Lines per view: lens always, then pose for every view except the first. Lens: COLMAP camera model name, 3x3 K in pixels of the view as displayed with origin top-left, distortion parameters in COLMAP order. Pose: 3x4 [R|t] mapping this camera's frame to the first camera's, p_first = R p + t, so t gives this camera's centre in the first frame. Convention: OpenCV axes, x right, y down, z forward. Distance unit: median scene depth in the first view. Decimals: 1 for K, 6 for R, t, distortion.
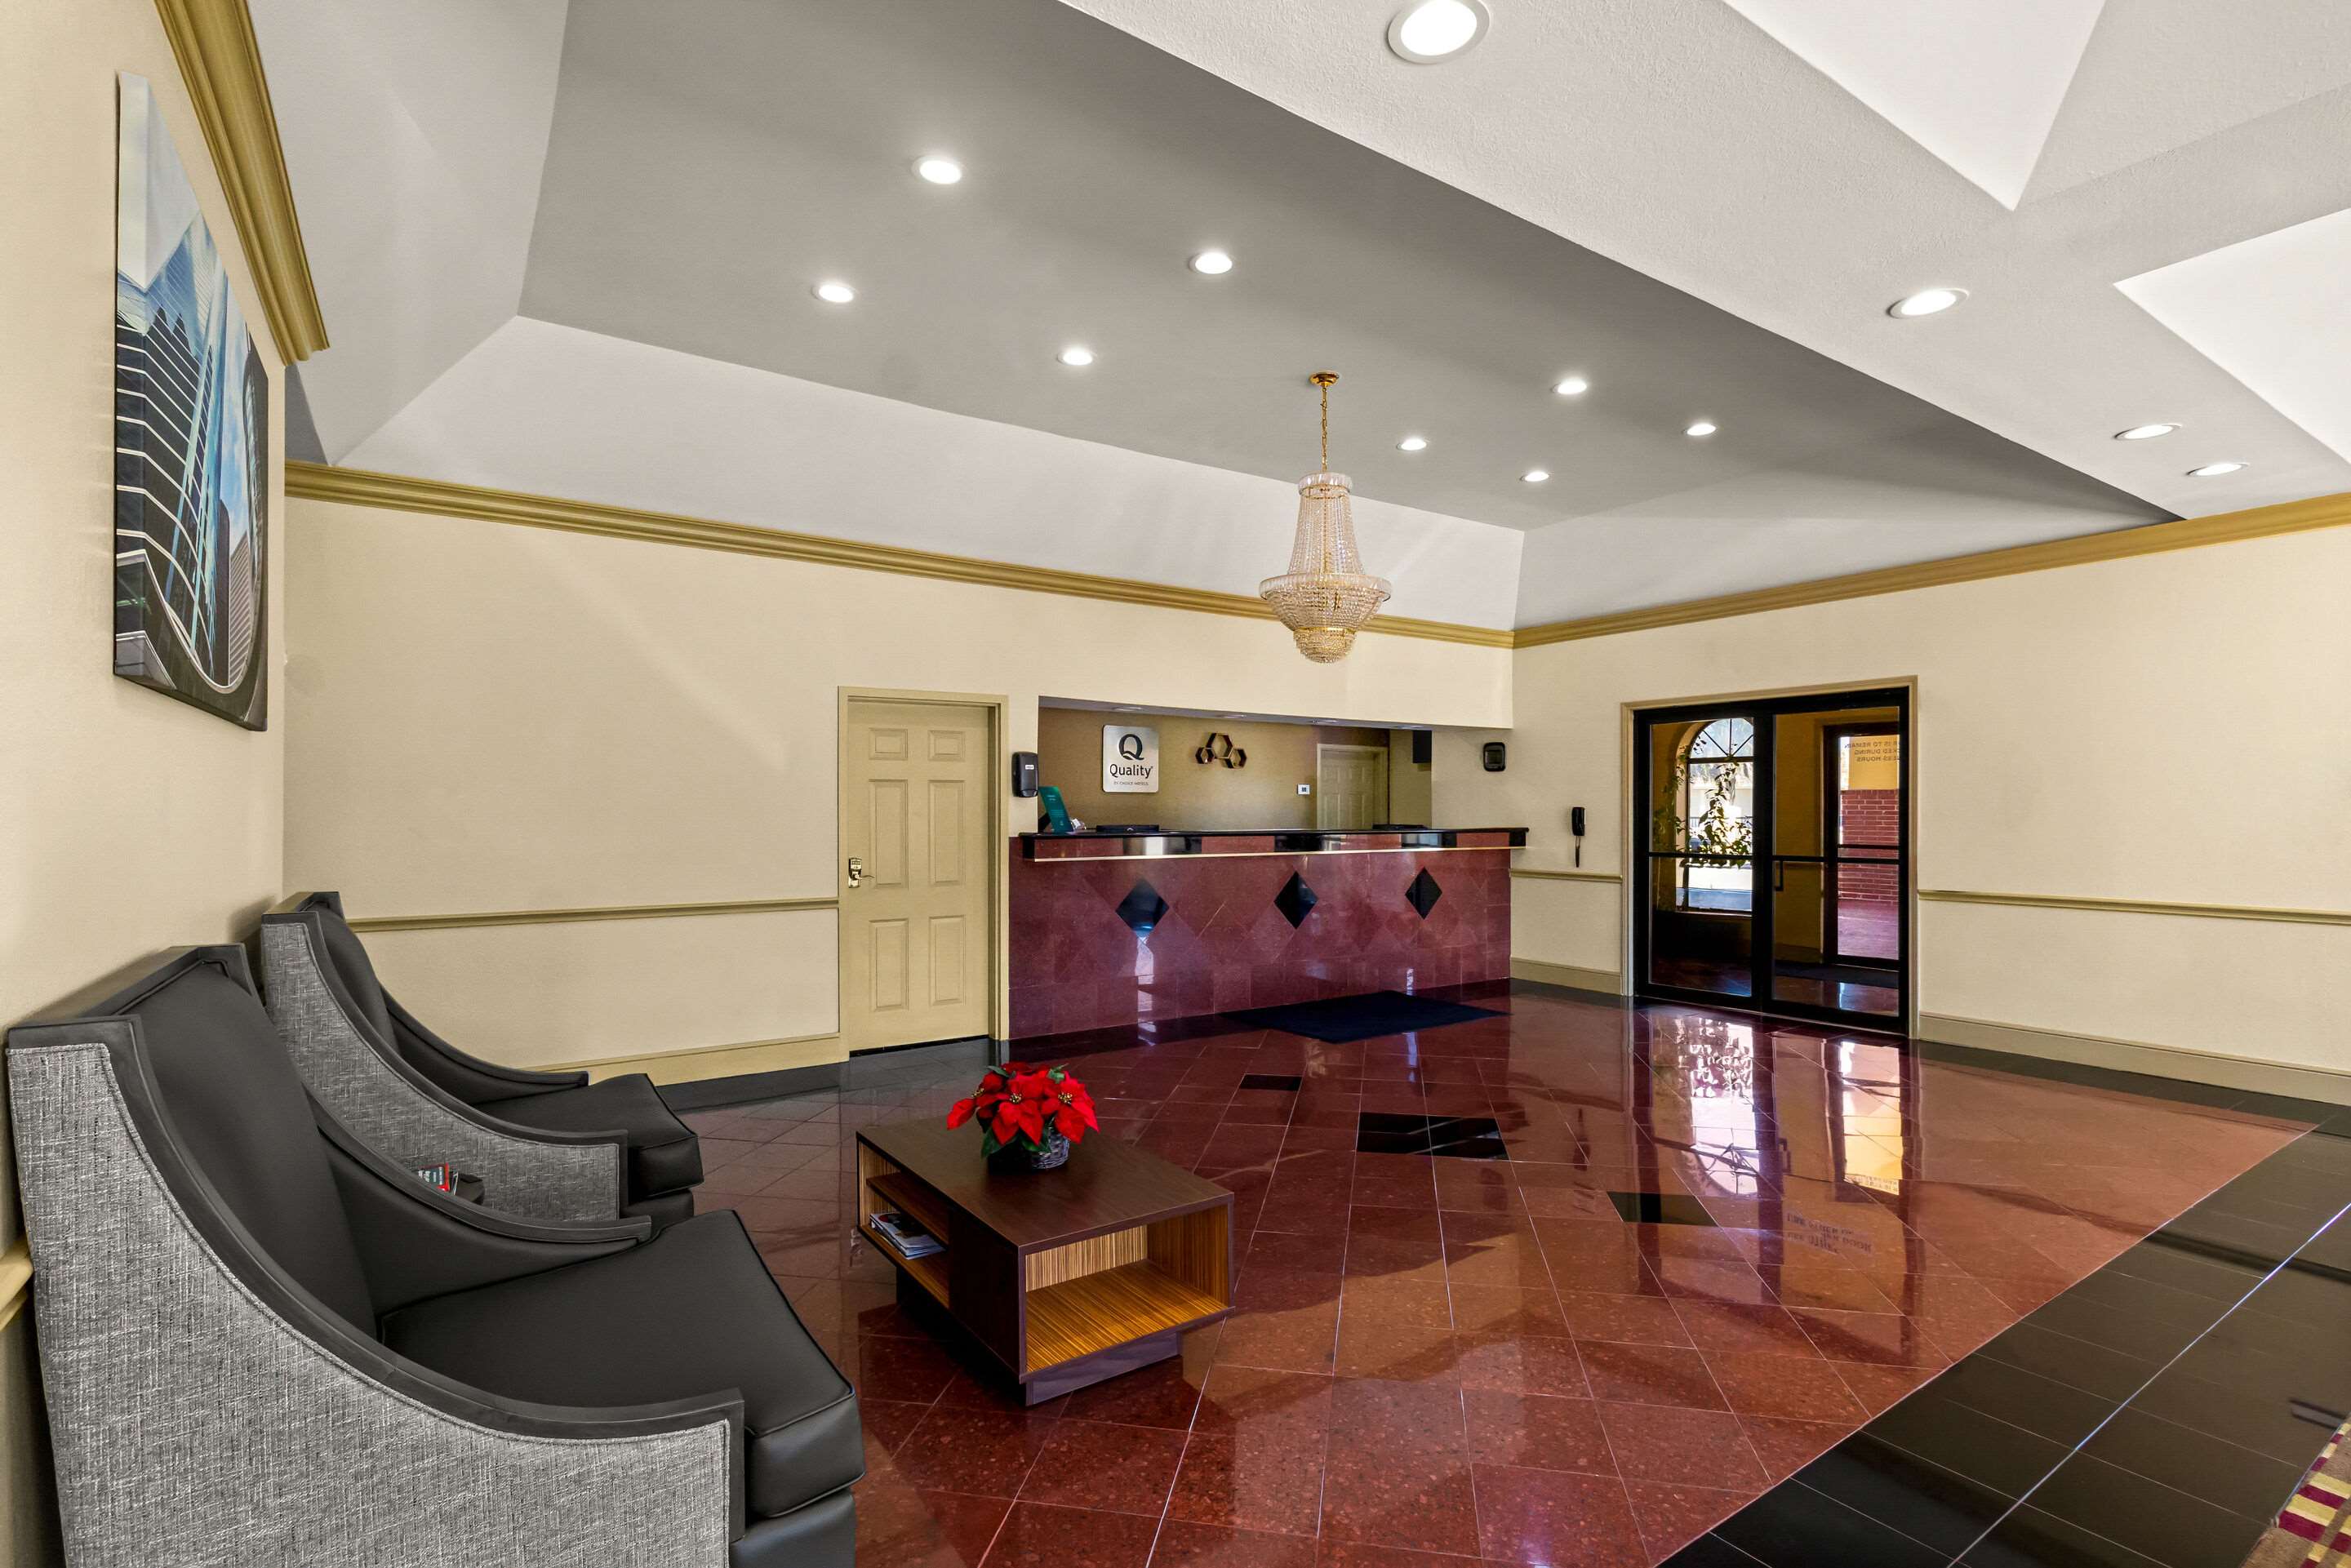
lens RADIAL K [[1094.5, 0, 1175.5], [0, 1094.5, 784.0], [0, 0, 1]] dist [0.000613, -0.000051]
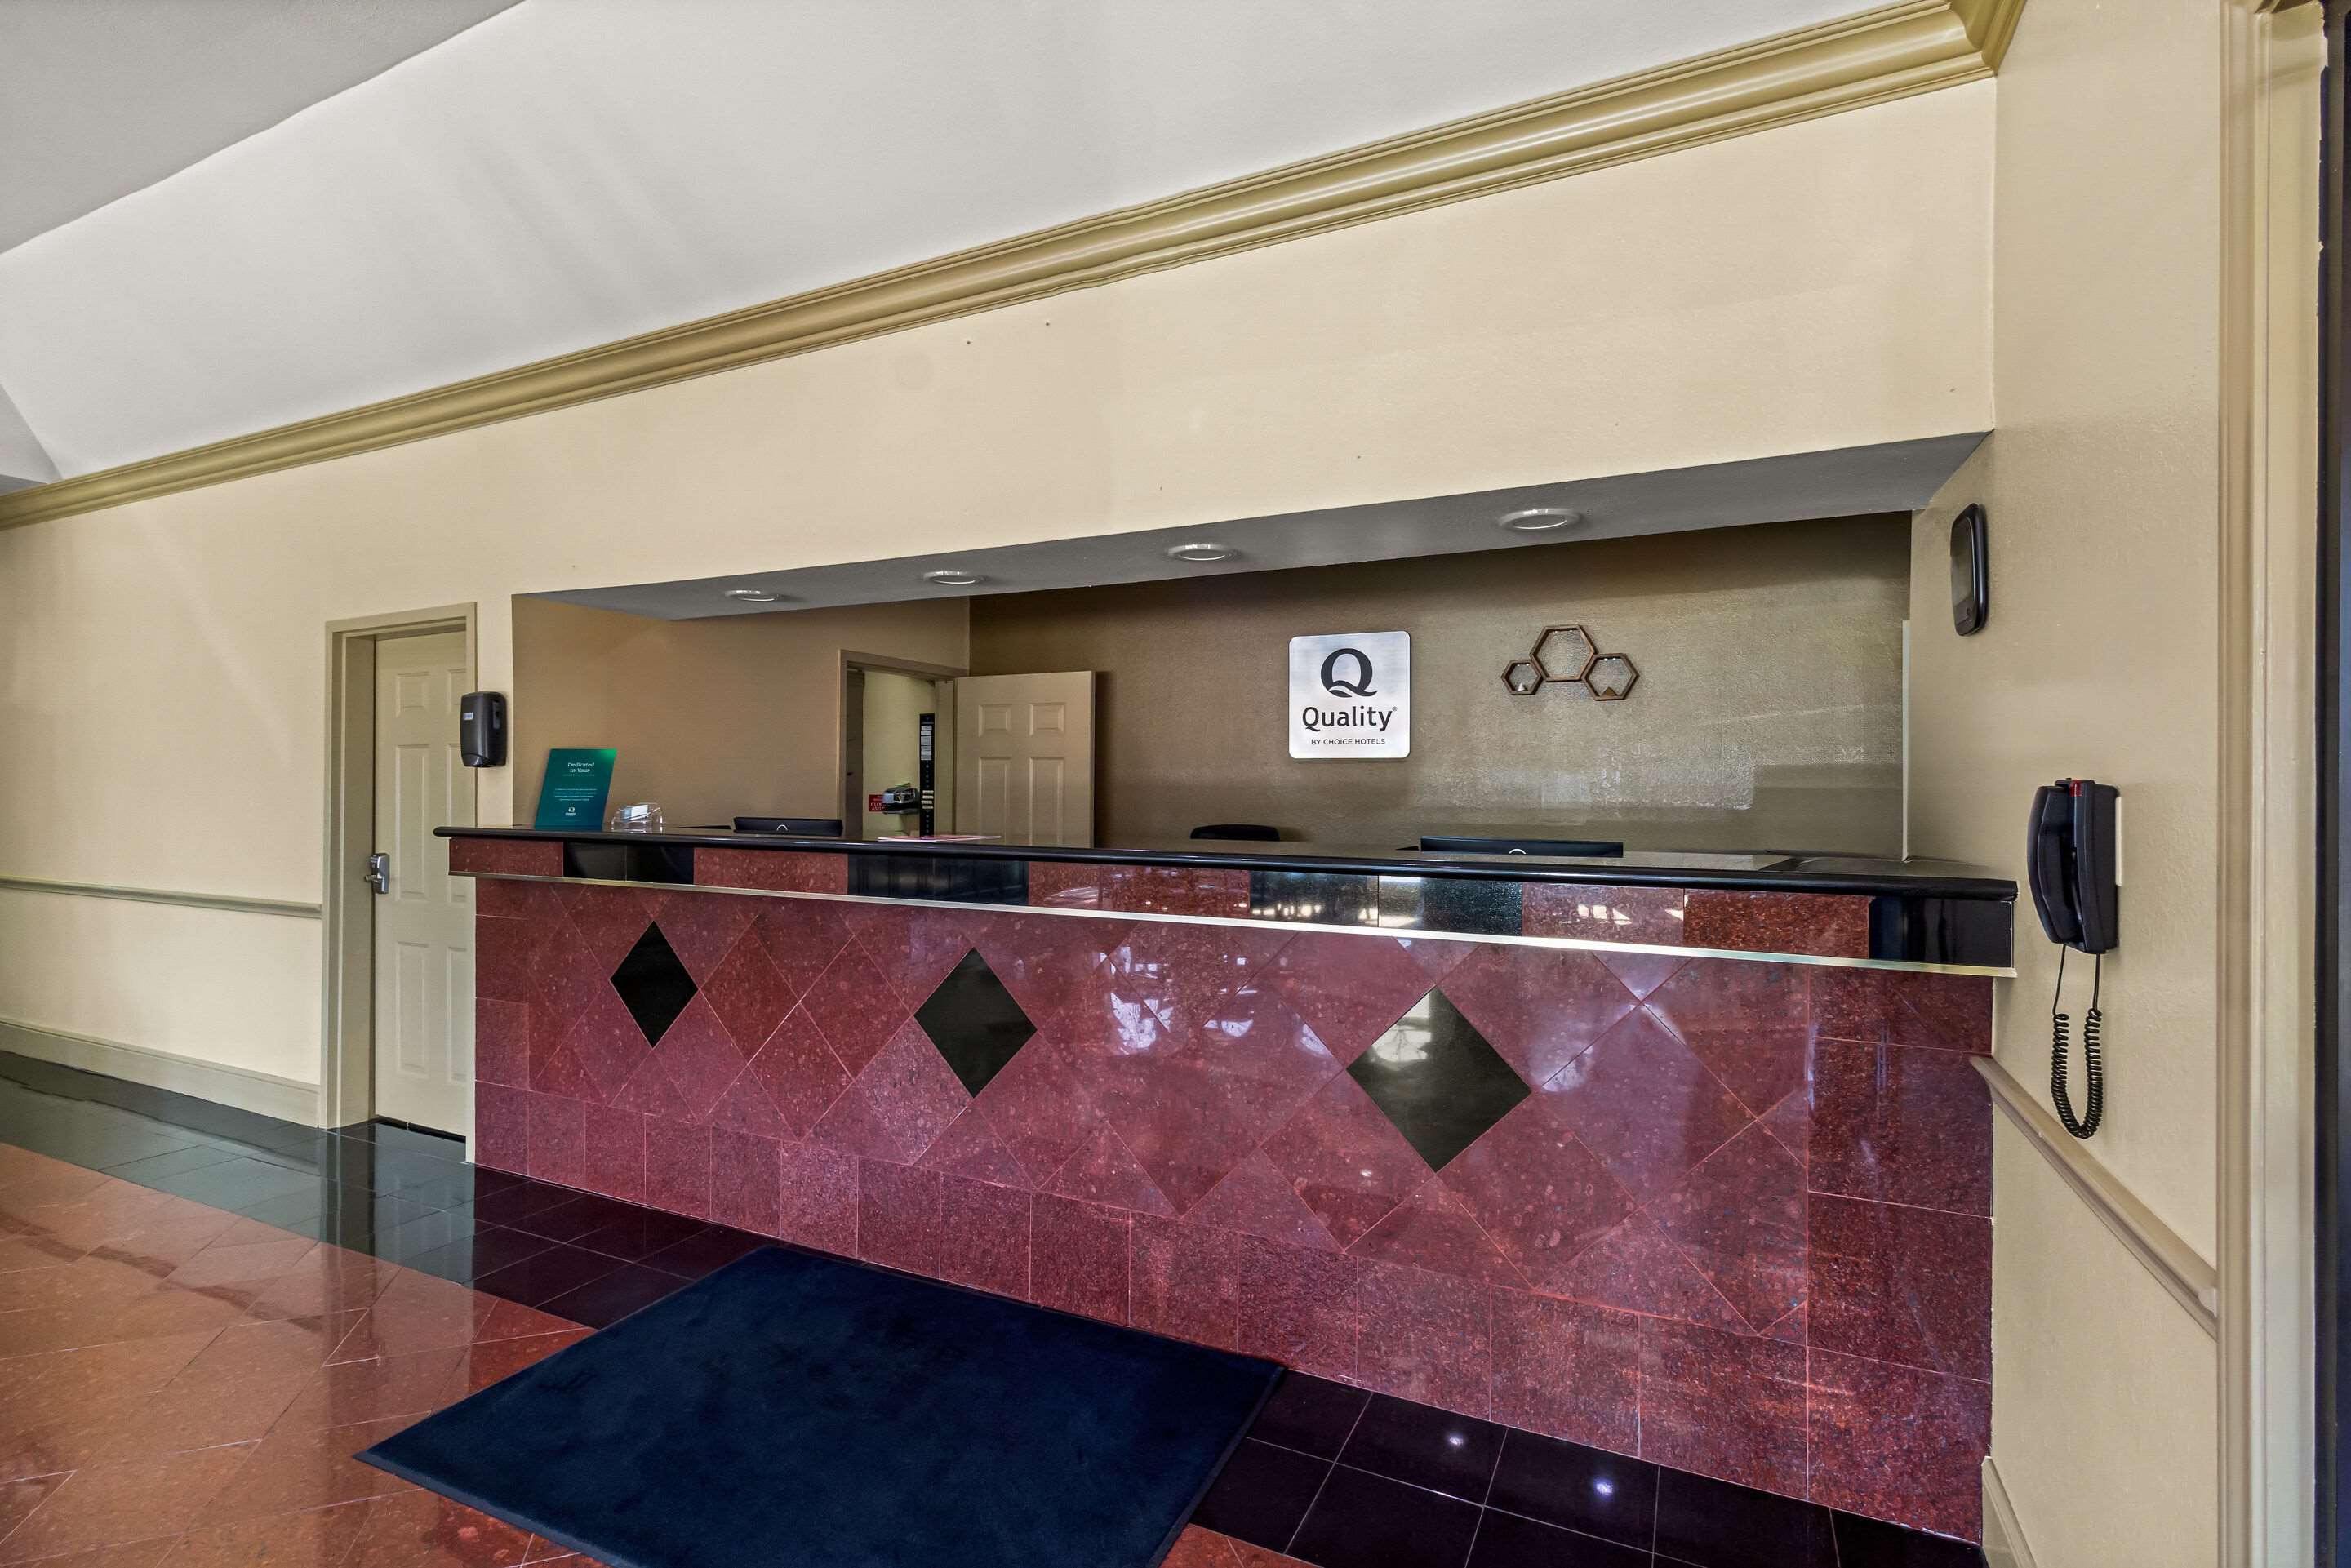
lens RADIAL K [[1094.5, 0, 1175.5], [0, 1094.5, 784.0], [0, 0, 1]] dist [0.000613, -0.000051]
pose [[0.506263, 0.000683, -0.862379, 0.370589], [0.012160, 0.999895, 0.007930, 0.014379], [0.862293, -0.014501, 0.506202, 0.666057]]
